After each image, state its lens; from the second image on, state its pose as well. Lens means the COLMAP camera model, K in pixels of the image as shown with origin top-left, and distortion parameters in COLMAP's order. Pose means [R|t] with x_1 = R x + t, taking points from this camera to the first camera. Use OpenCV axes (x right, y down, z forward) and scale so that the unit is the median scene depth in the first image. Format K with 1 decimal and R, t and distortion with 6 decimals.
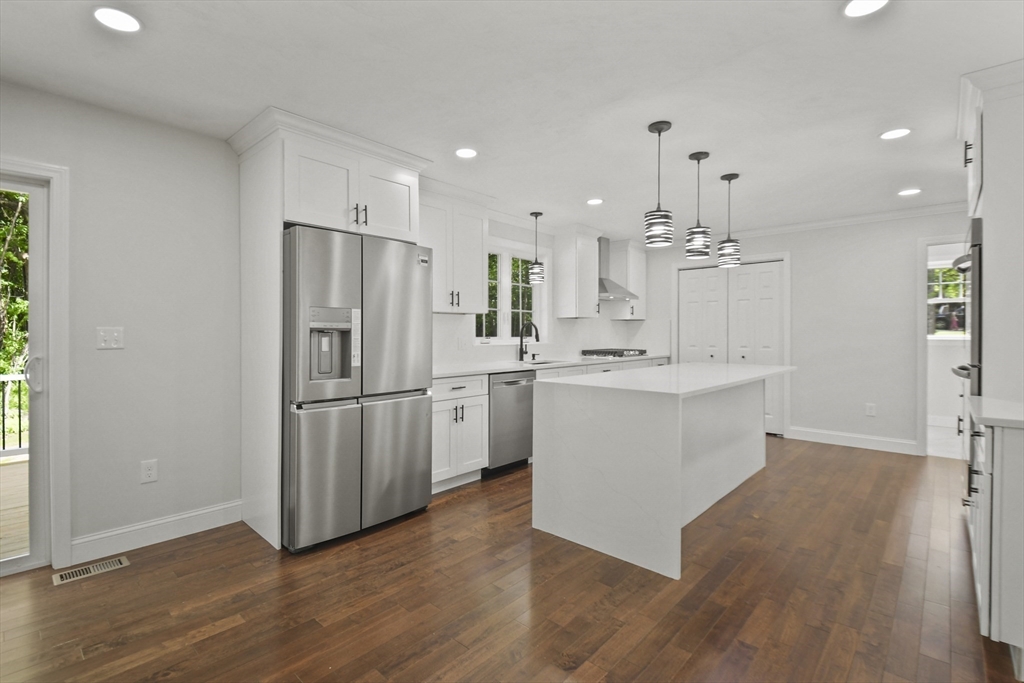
lens RADIAL K [[472.7, 0, 499.5], [0, 472.7, 332.1], [0, 0, 1]] dist [-0.000417, -0.000246]
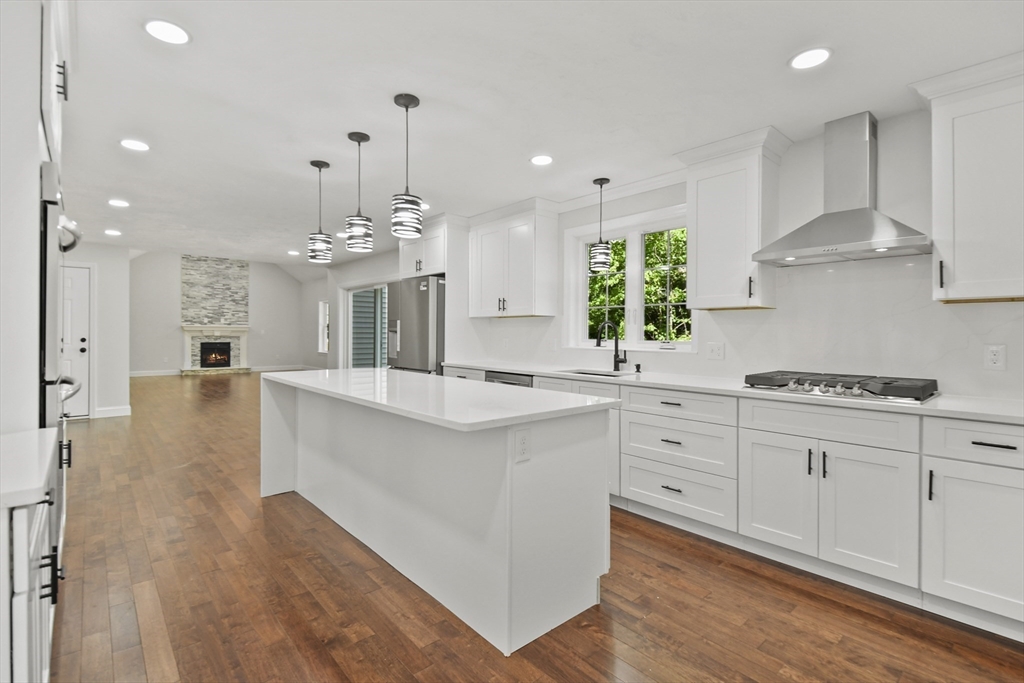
lens RADIAL K [[472.7, 0, 499.5], [0, 472.7, 332.1], [0, 0, 1]] dist [-0.000417, -0.000246]
pose [[-0.110435, 0.000189, -0.993883, 0.857718], [-0.004796, 0.999988, 0.000723, -0.002441], [0.993872, 0.004846, -0.110433, 0.917722]]
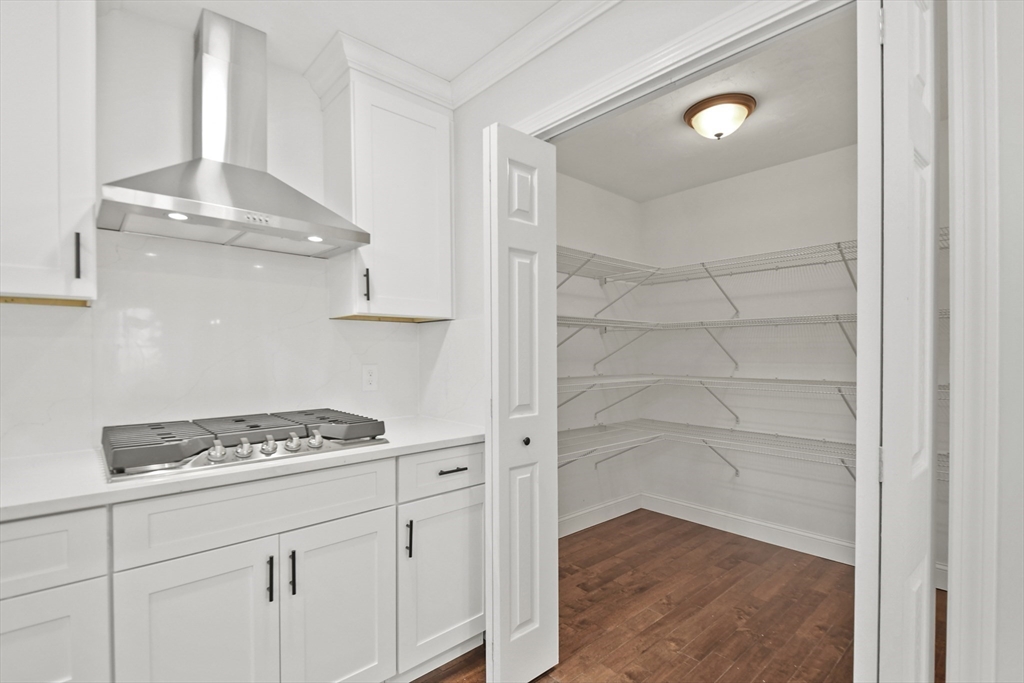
lens RADIAL K [[477.2, 0, 511.2], [0, 477.2, 347.4], [0, 0, 1]] dist [0.001504, -0.000055]
pose [[0.997071, -0.000338, -0.076479, 0.508454], [-0.000059, 0.999987, -0.005186, -0.005922], [0.076479, 0.005175, 0.997058, 0.909298]]
